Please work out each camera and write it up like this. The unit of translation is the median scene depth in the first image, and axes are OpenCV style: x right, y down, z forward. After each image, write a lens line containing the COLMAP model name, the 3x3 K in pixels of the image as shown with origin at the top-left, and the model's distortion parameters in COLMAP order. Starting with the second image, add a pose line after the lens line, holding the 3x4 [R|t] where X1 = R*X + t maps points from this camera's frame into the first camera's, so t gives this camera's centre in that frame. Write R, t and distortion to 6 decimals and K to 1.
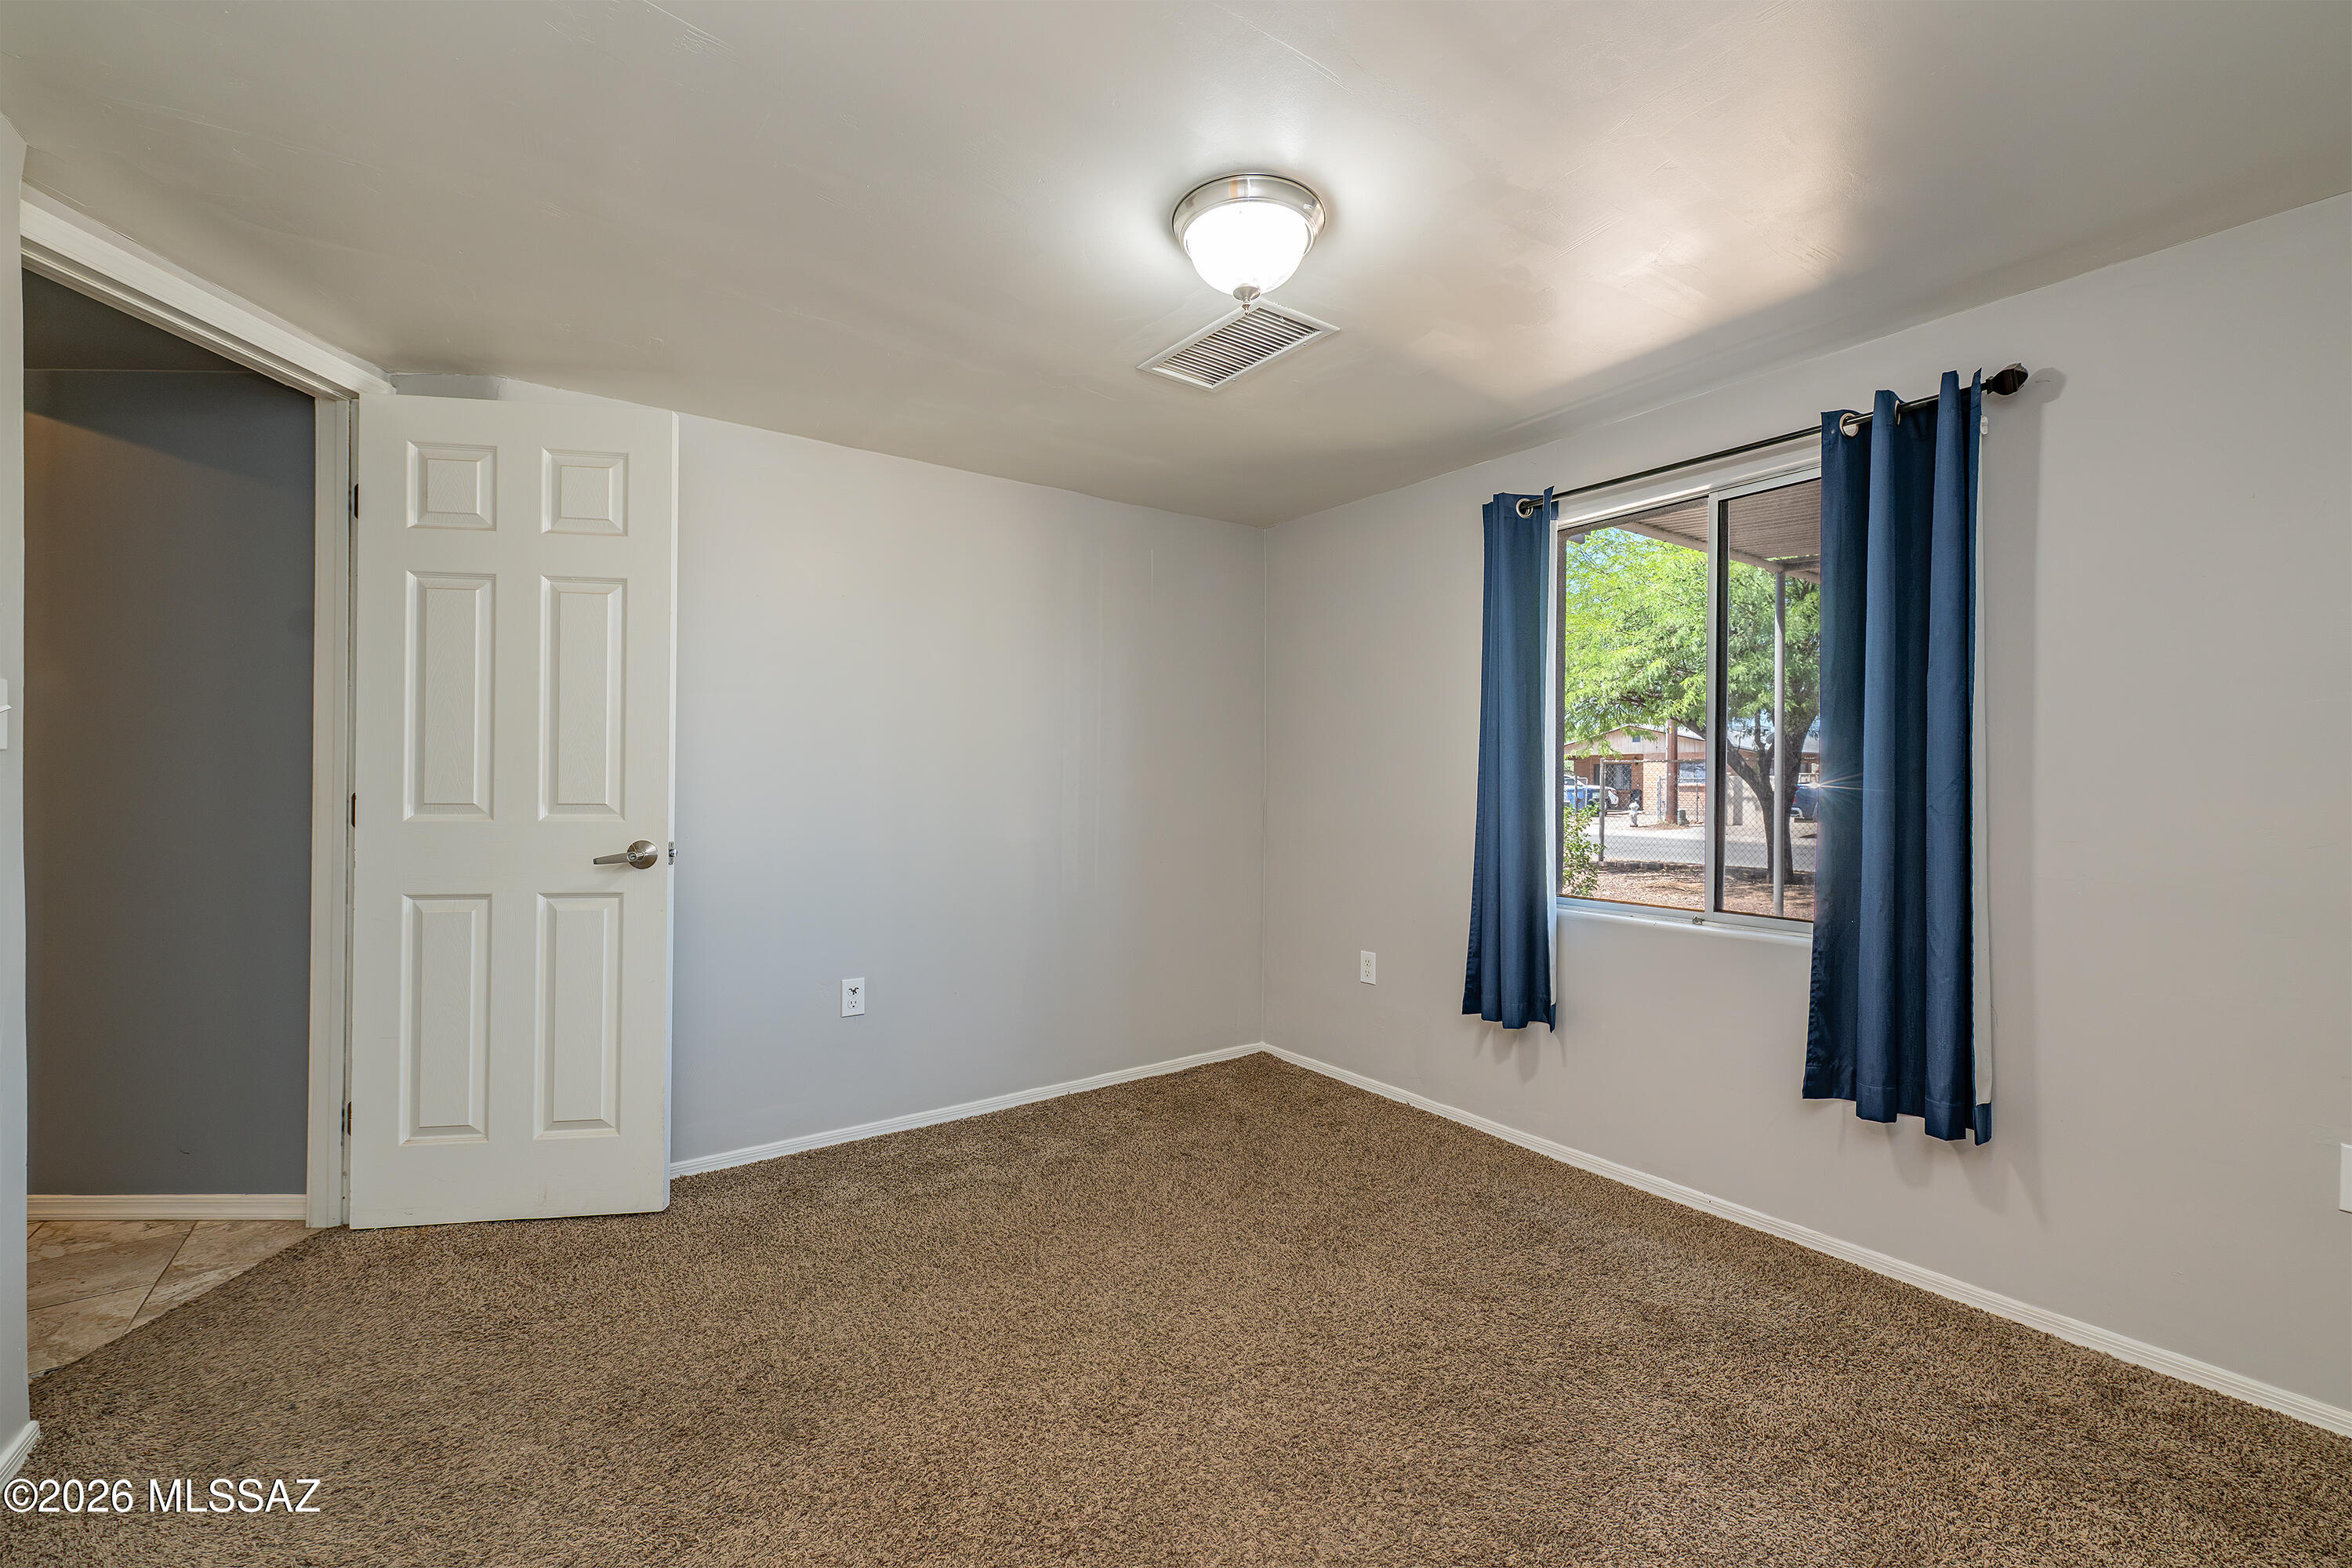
lens RADIAL K [[955.4, 0, 1190.2], [0, 955.4, 783.7], [0, 0, 1]] dist [0.001098, -0.002637]
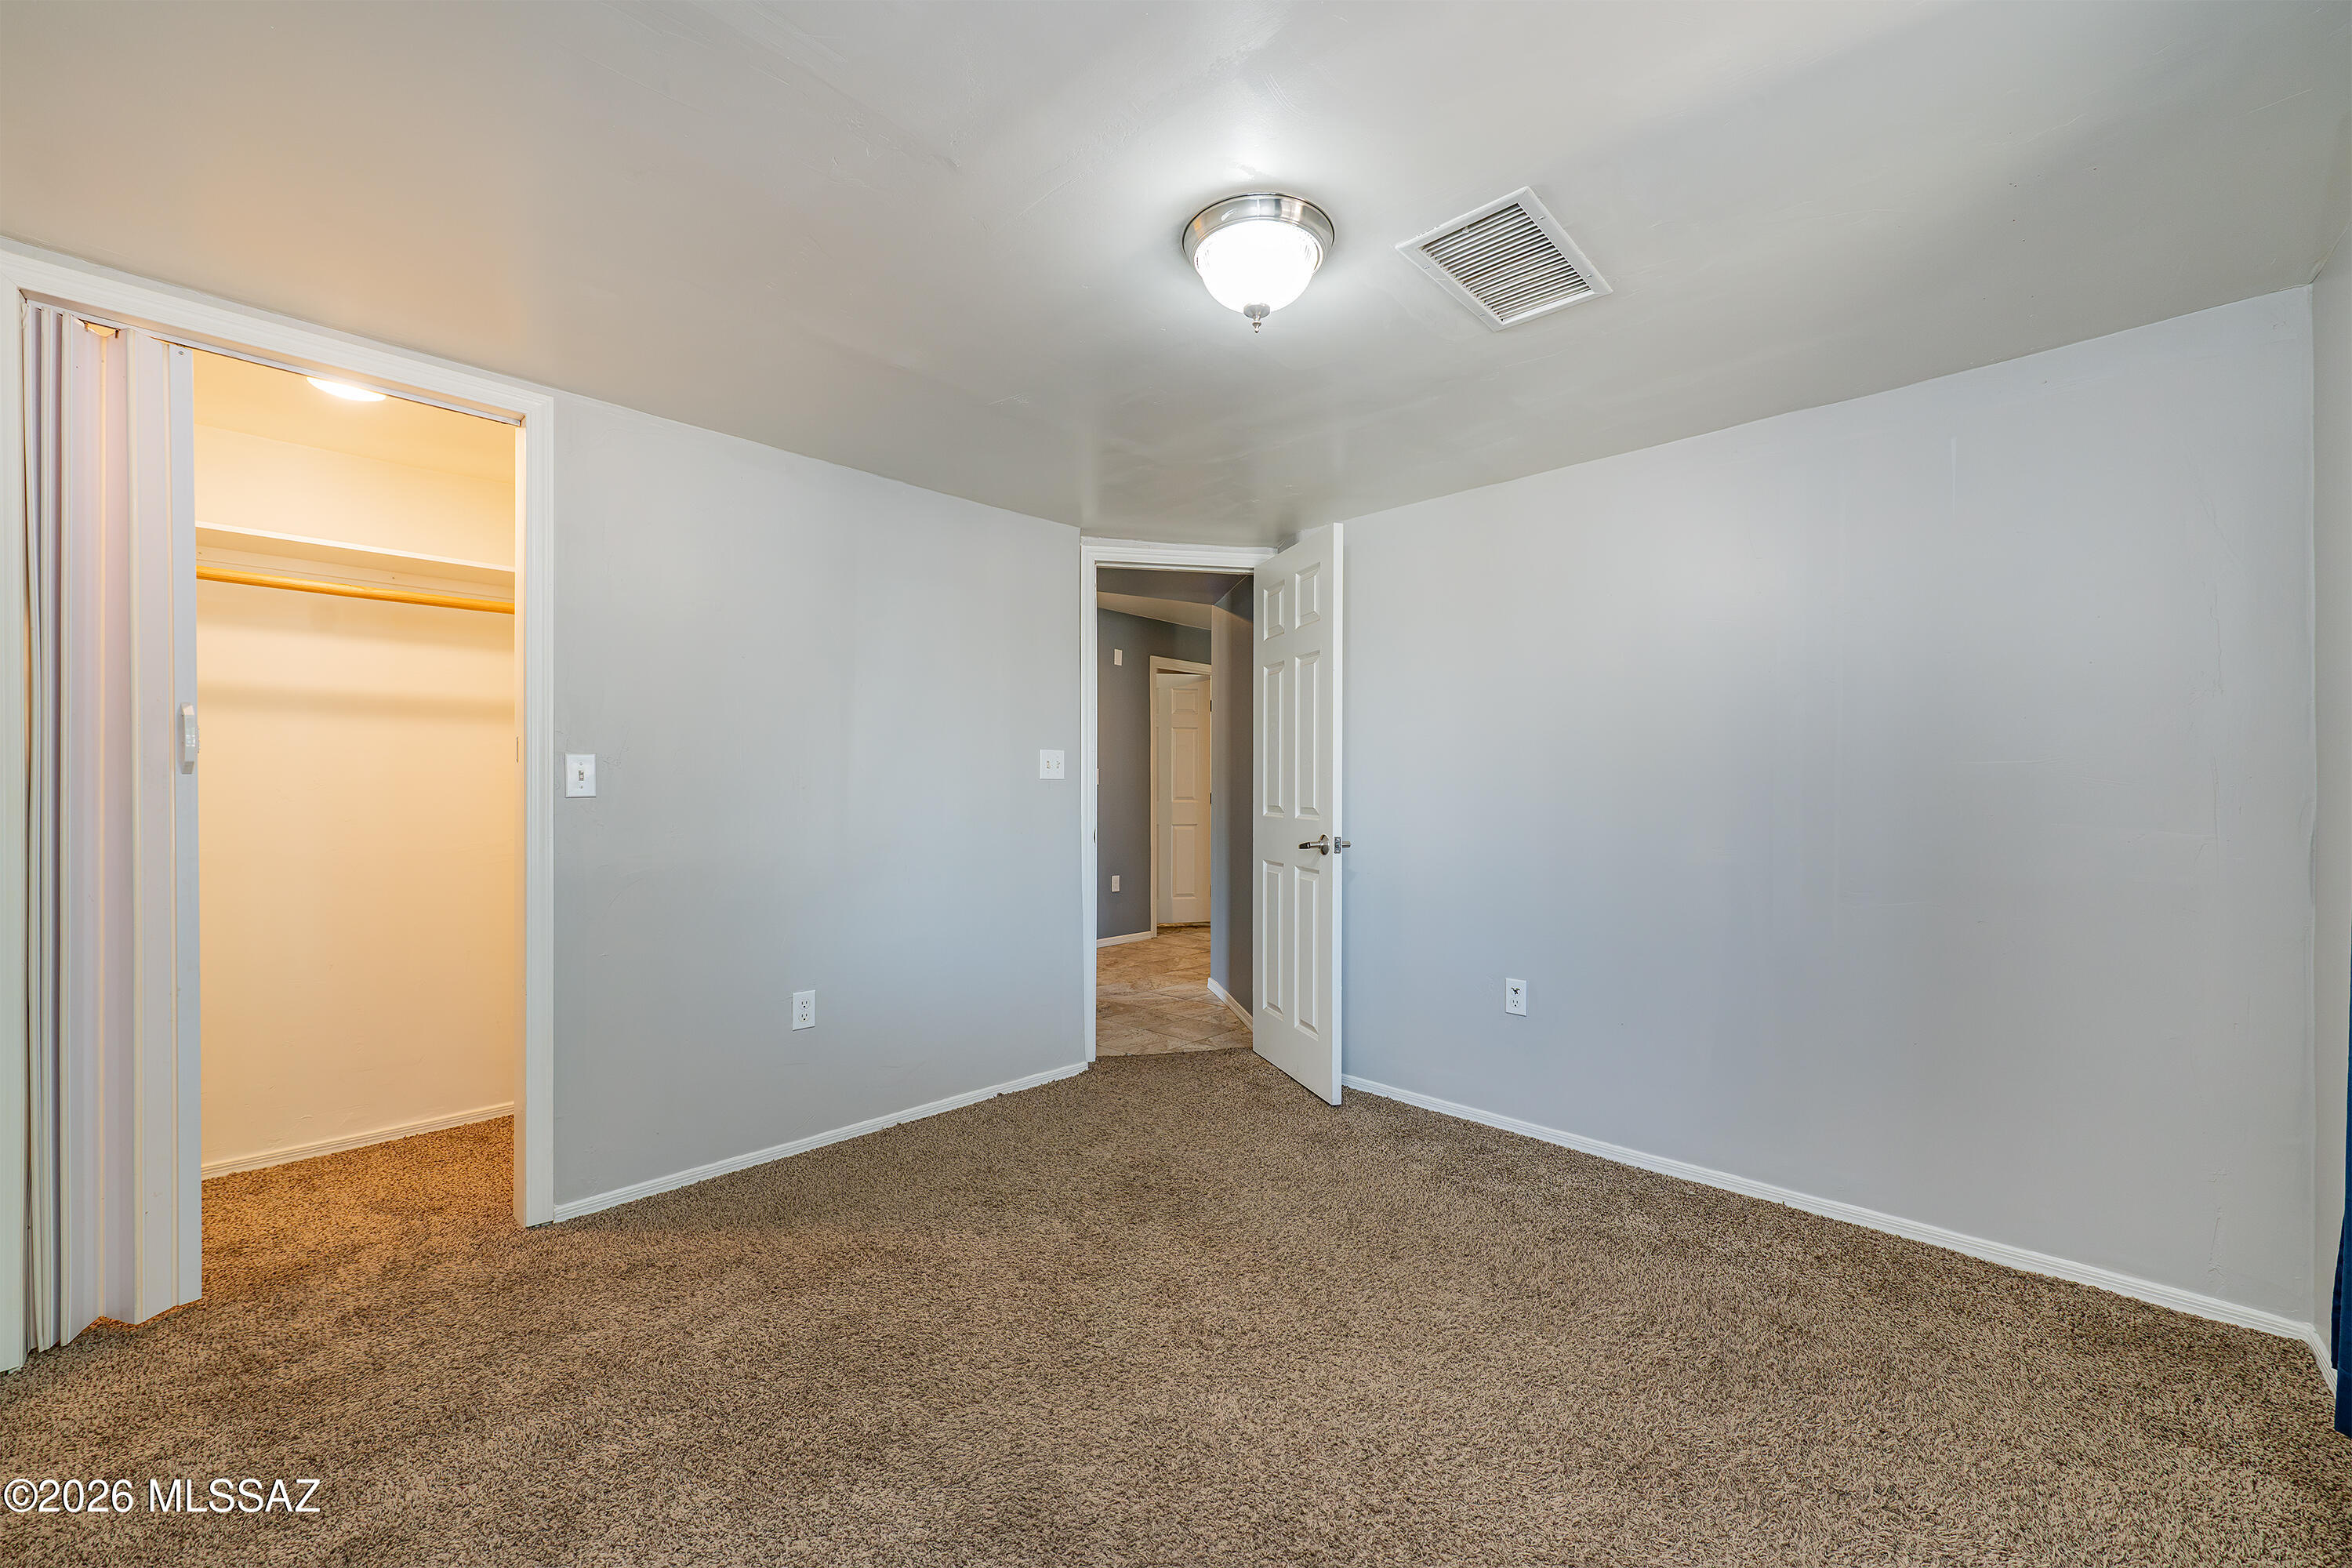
lens RADIAL K [[955.4, 0, 1190.0], [0, 955.4, 785.2], [0, 0, 1]] dist [0.001098, -0.002637]
pose [[0.149687, -0.004930, -0.988721, 0.769782], [-0.001278, 0.999986, -0.005180, -0.006342], [0.988733, 0.002039, 0.149678, 0.580930]]
